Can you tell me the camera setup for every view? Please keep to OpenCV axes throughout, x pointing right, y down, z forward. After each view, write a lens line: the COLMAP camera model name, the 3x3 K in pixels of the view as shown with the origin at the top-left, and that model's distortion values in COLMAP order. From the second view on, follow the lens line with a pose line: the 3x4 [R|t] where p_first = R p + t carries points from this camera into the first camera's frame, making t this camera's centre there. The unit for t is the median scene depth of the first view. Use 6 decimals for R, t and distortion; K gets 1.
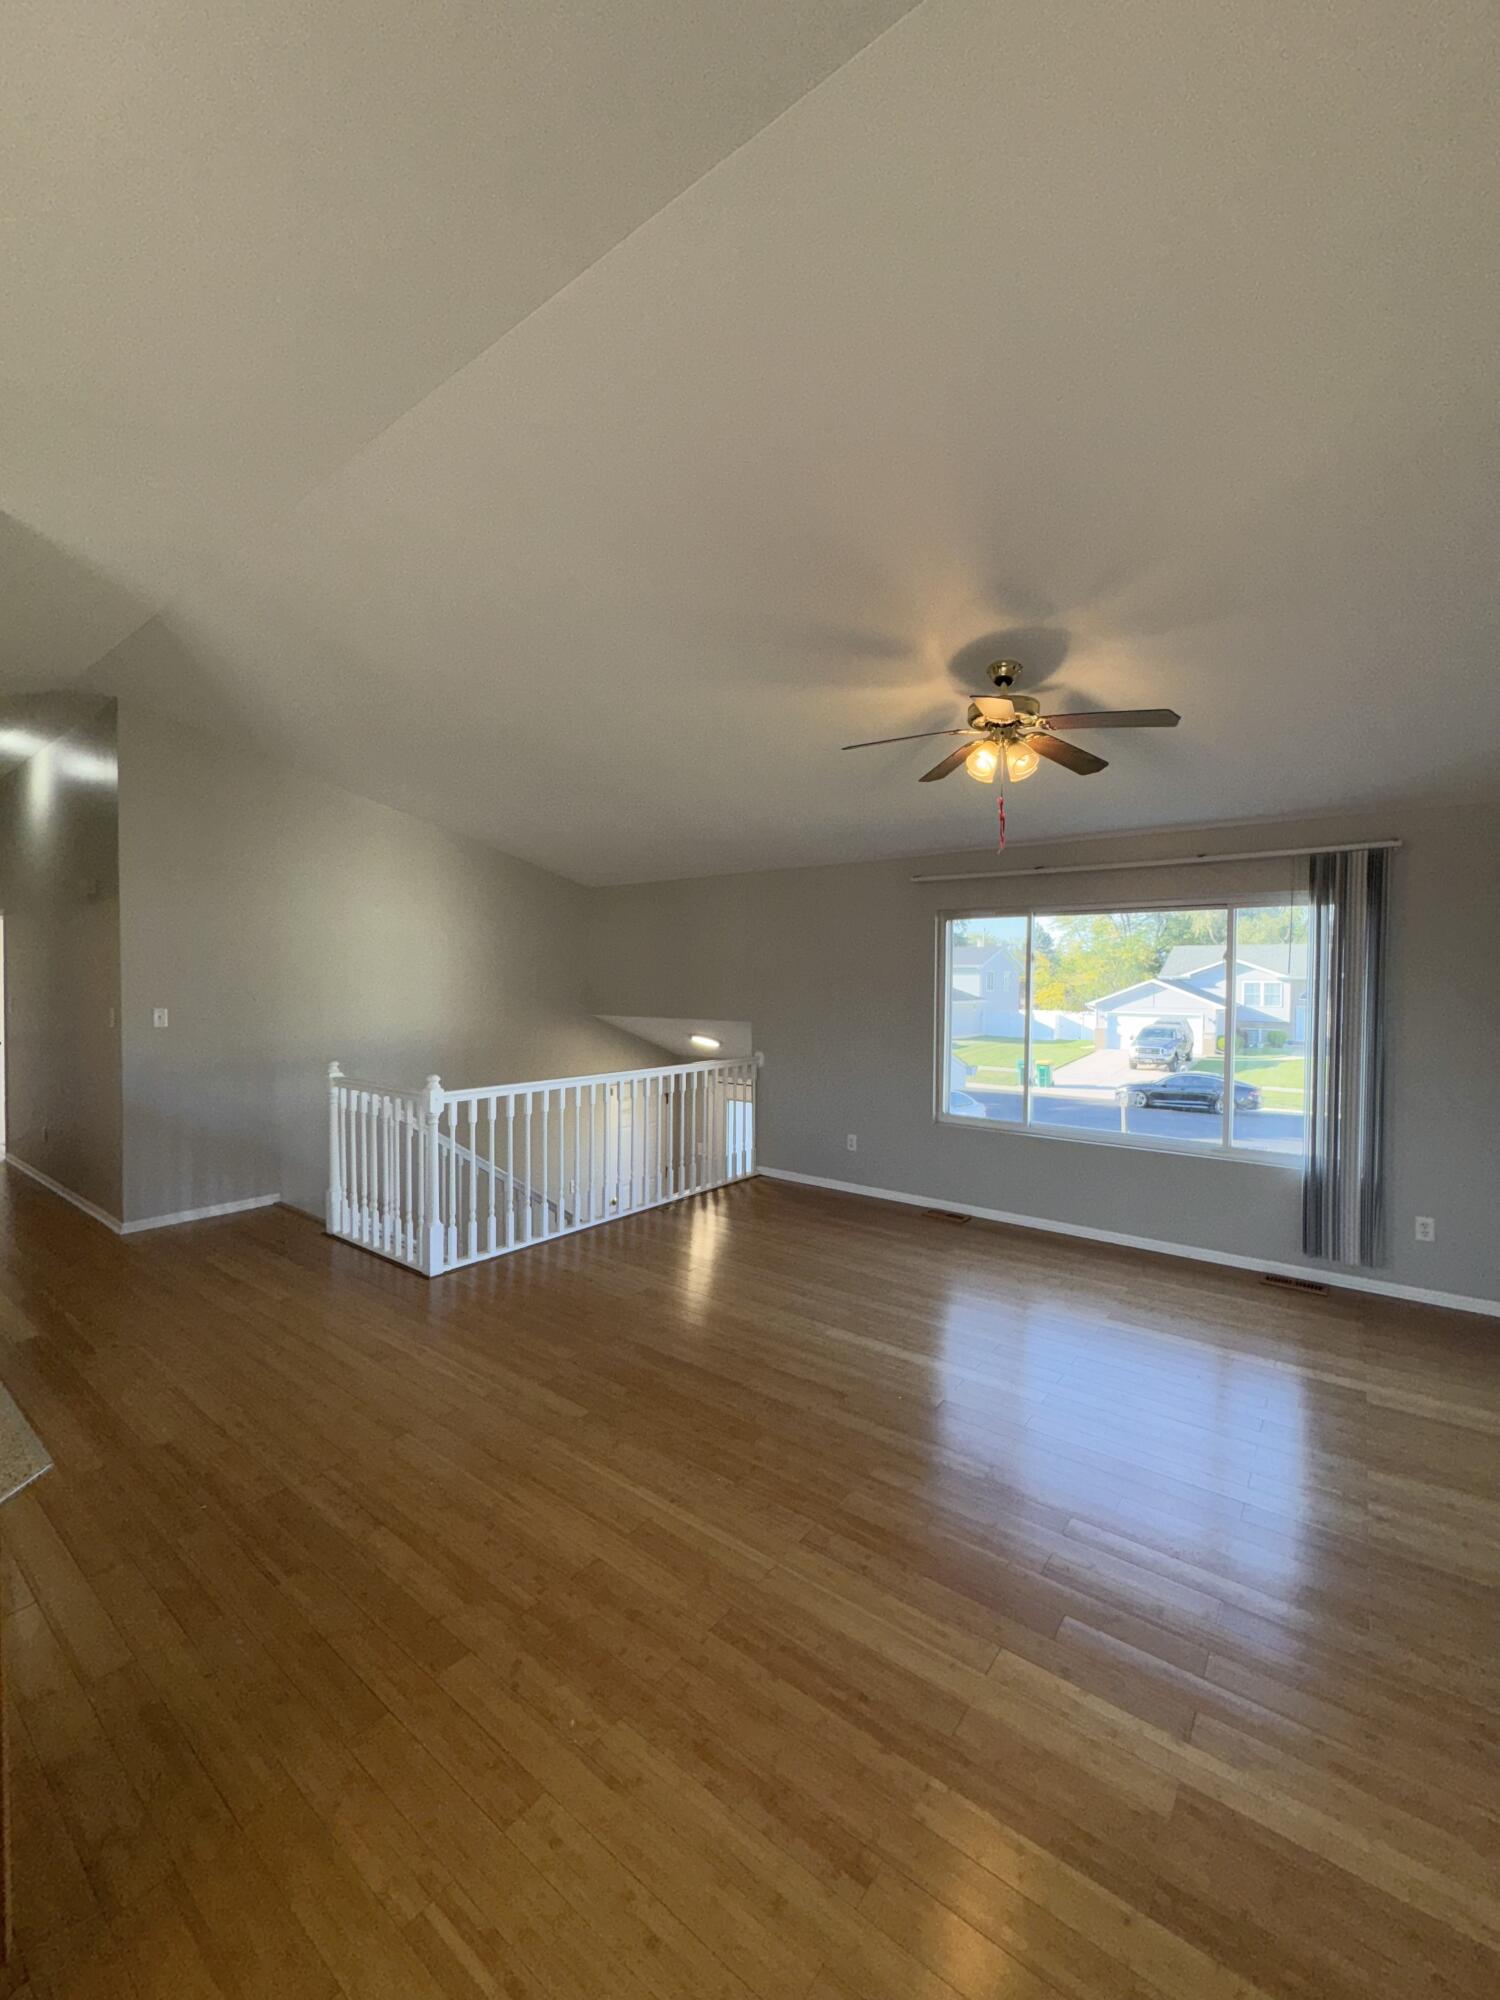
lens RADIAL K [[796.8, 0, 750.0], [0, 796.8, 1000.0], [0, 0, 1]] dist [0.000085, -0.000050]
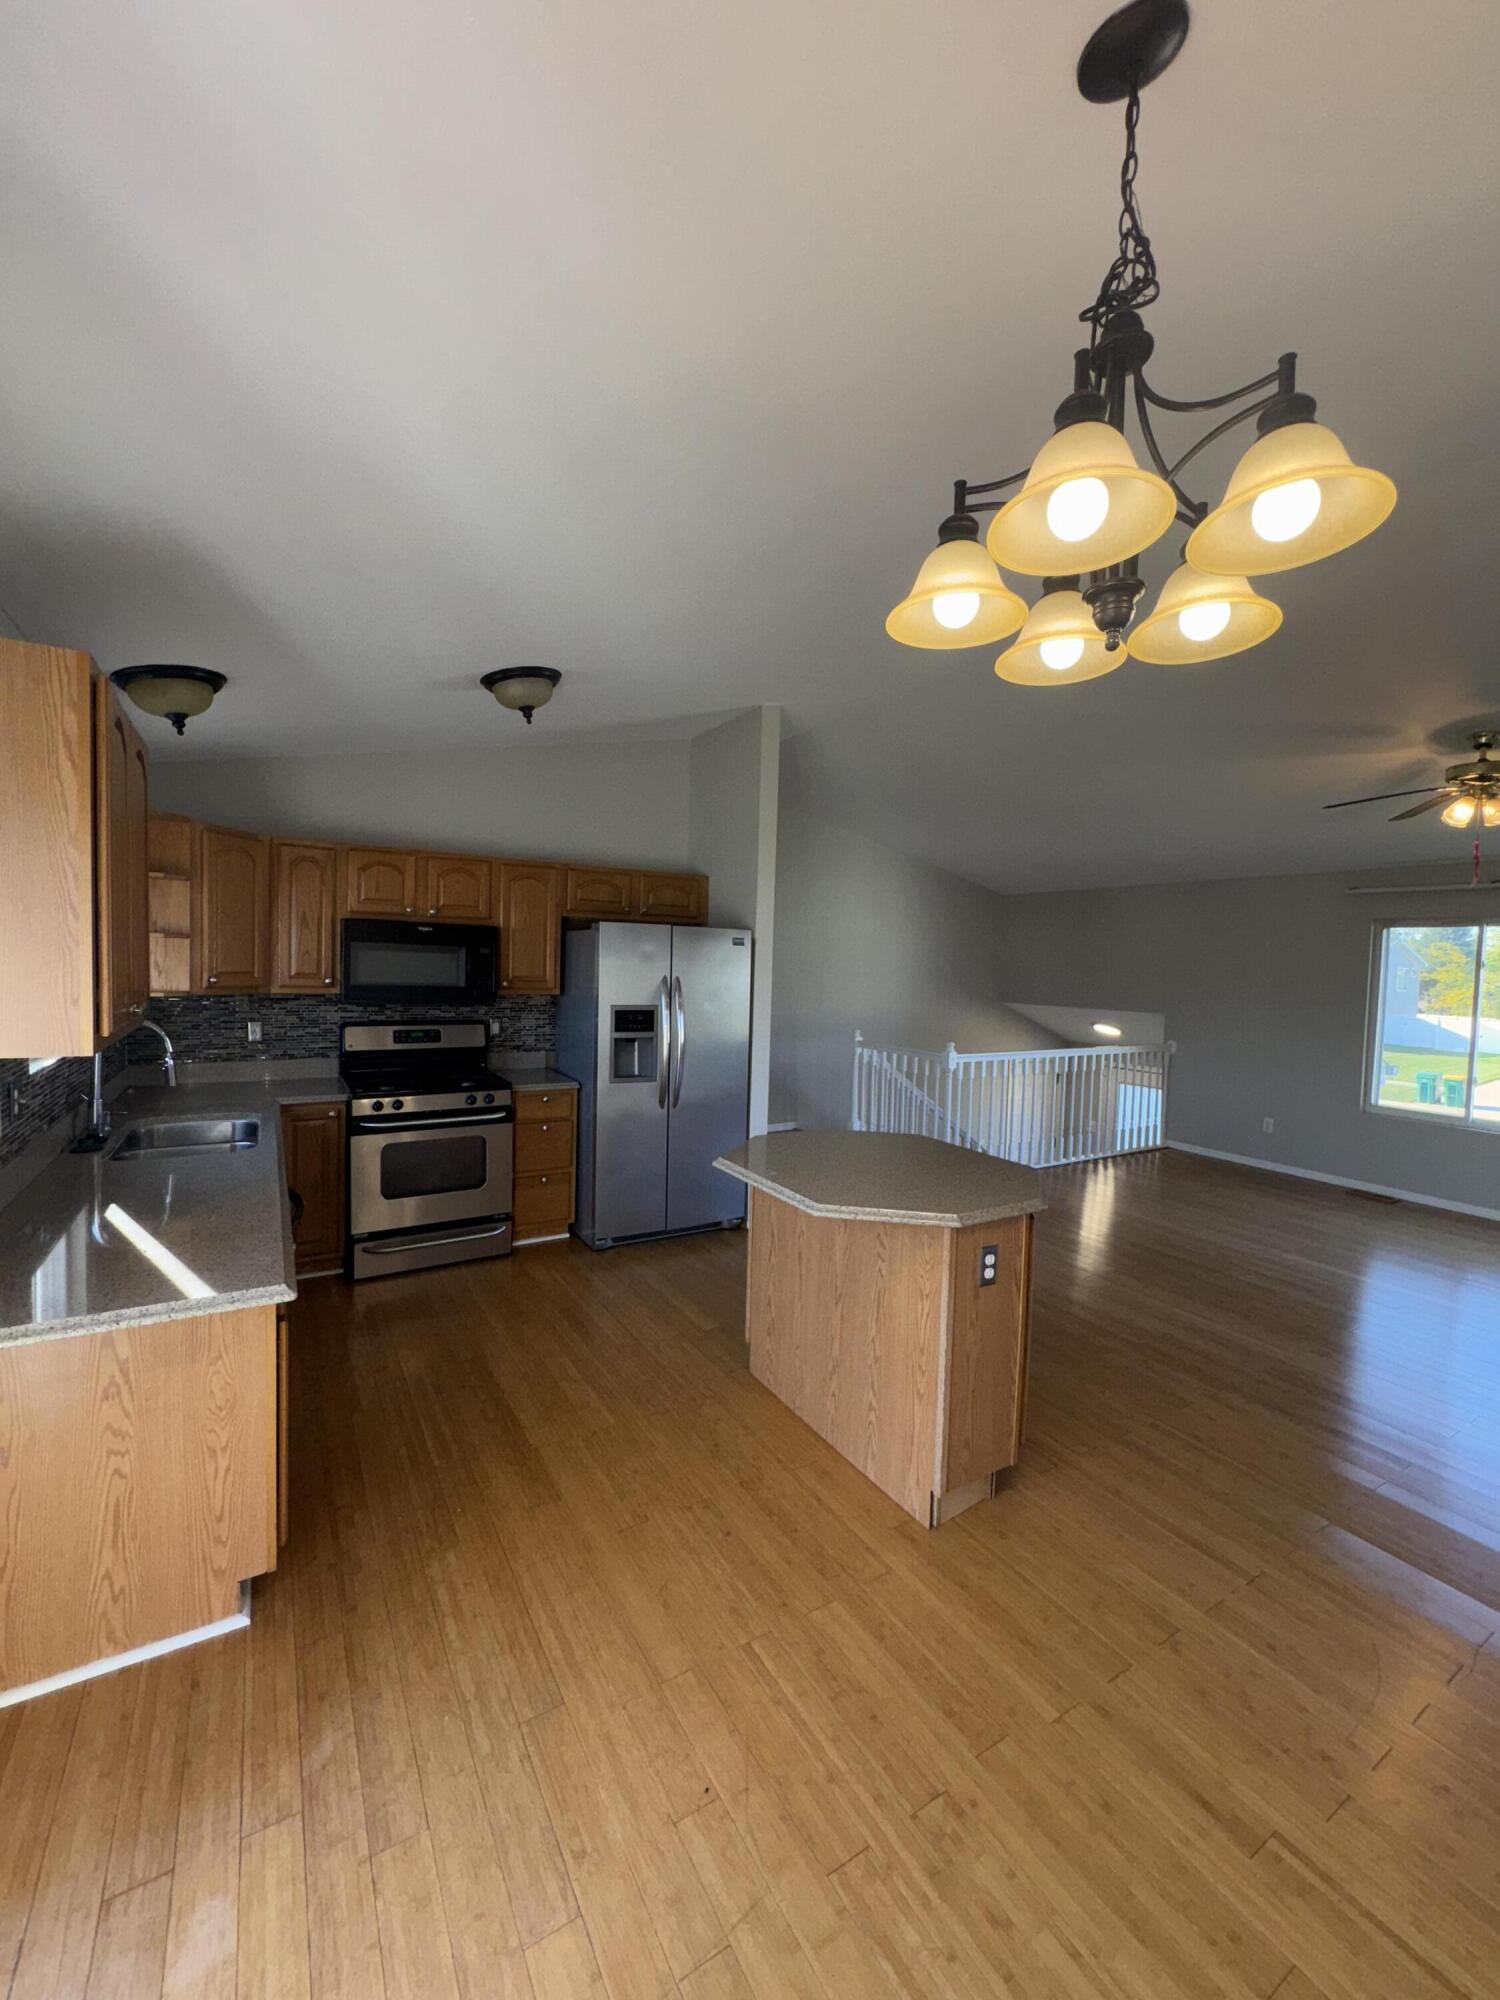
lens RADIAL K [[771.3, 0, 750.0], [0, 771.3, 1000.0], [0, 0, 1]] dist [0.001708, 0.000098]
pose [[0.926533, 0.040547, -0.374021, -0.128045], [-0.032555, 0.999087, 0.027663, -0.005080], [0.374801, -0.013454, 0.927008, -0.249702]]
